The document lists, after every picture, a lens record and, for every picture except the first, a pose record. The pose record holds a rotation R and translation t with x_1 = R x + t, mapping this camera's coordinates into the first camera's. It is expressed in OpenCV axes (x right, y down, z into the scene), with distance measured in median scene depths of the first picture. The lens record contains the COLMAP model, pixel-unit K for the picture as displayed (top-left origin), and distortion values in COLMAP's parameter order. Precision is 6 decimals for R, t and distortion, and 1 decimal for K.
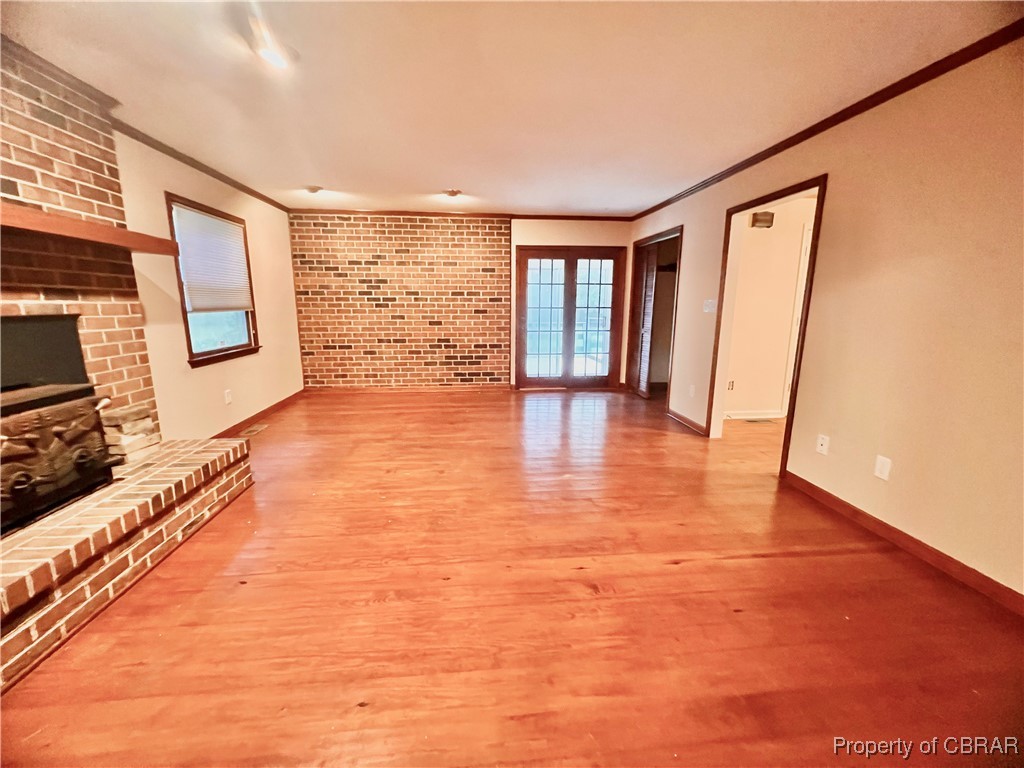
lens RADIAL K [[414.5, 0, 513.6], [0, 414.5, 383.5], [0, 0, 1]] dist [-0.003521, 0.000607]
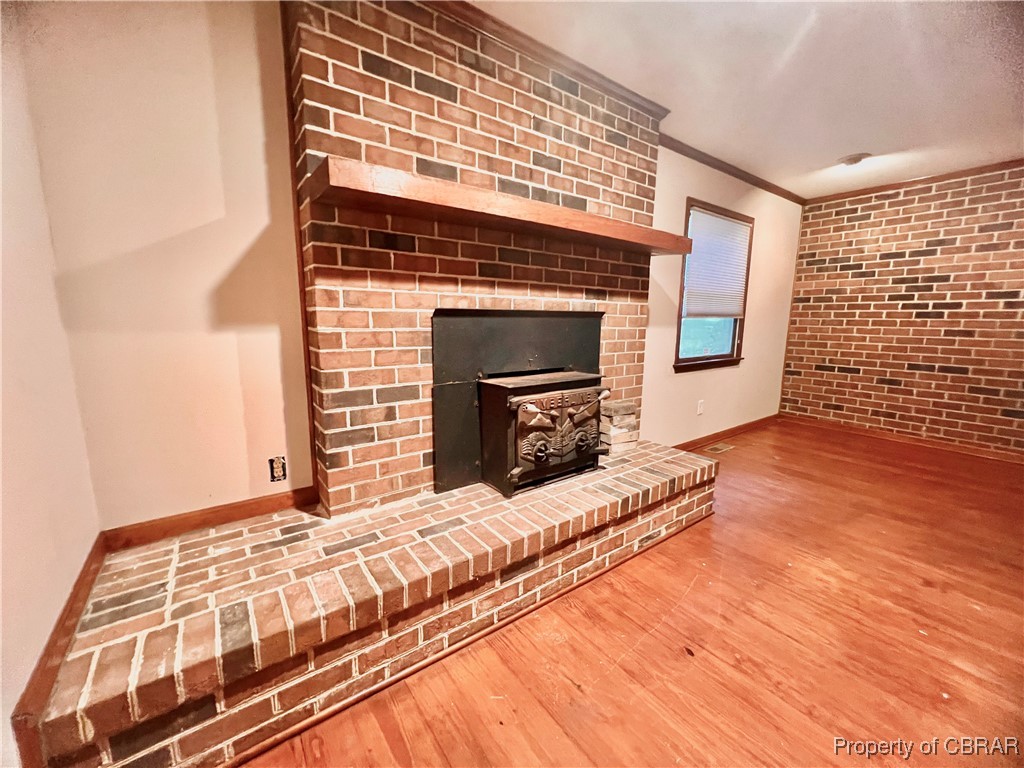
lens RADIAL K [[414.5, 0, 510.4], [0, 414.5, 384.3], [0, 0, 1]] dist [-0.003521, 0.000607]
pose [[0.517416, 0.138505, -0.844451, -0.181384], [-0.172990, 0.983370, 0.055295, 0.004664], [0.838066, 0.117471, 0.532772, 0.184647]]
